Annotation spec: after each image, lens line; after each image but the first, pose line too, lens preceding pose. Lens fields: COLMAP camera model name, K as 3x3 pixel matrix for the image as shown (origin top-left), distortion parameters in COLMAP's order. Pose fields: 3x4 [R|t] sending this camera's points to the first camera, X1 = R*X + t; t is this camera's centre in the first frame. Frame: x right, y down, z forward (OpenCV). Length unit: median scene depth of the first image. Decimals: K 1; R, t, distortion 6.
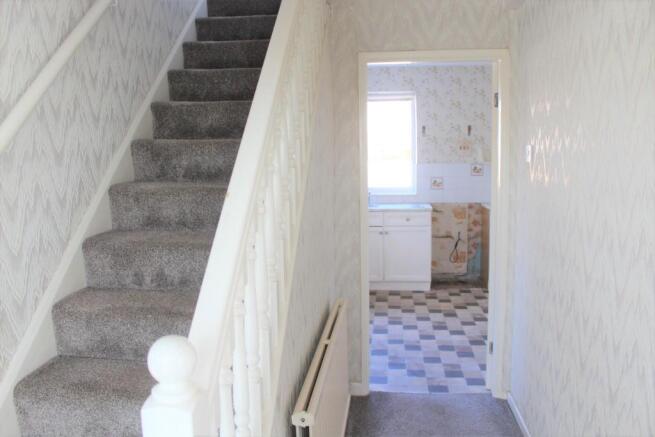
lens RADIAL K [[541.5, 0, 327.5], [0, 541.5, 218.5], [0, 0, 1]] dist [-0.151595, 0.123858]
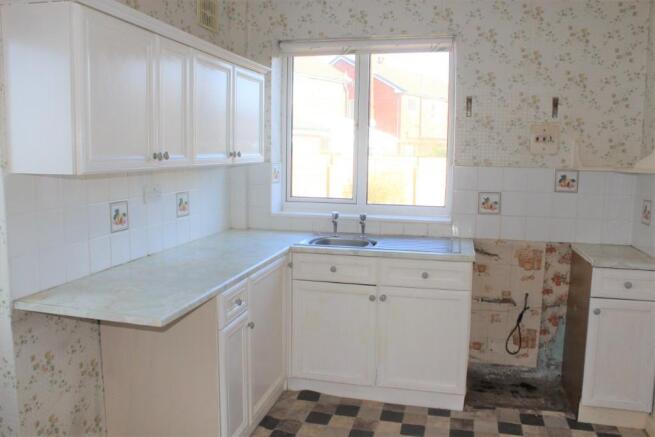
lens RADIAL K [[541.5, 0, 327.5], [0, 541.5, 218.5], [0, 0, 1]] dist [-0.151595, 0.123858]
pose [[0.992127, 0.042863, -0.117672, 0.104872], [-0.041478, 0.999039, 0.014195, -0.050970], [0.118167, -0.009203, 0.992951, 0.443248]]
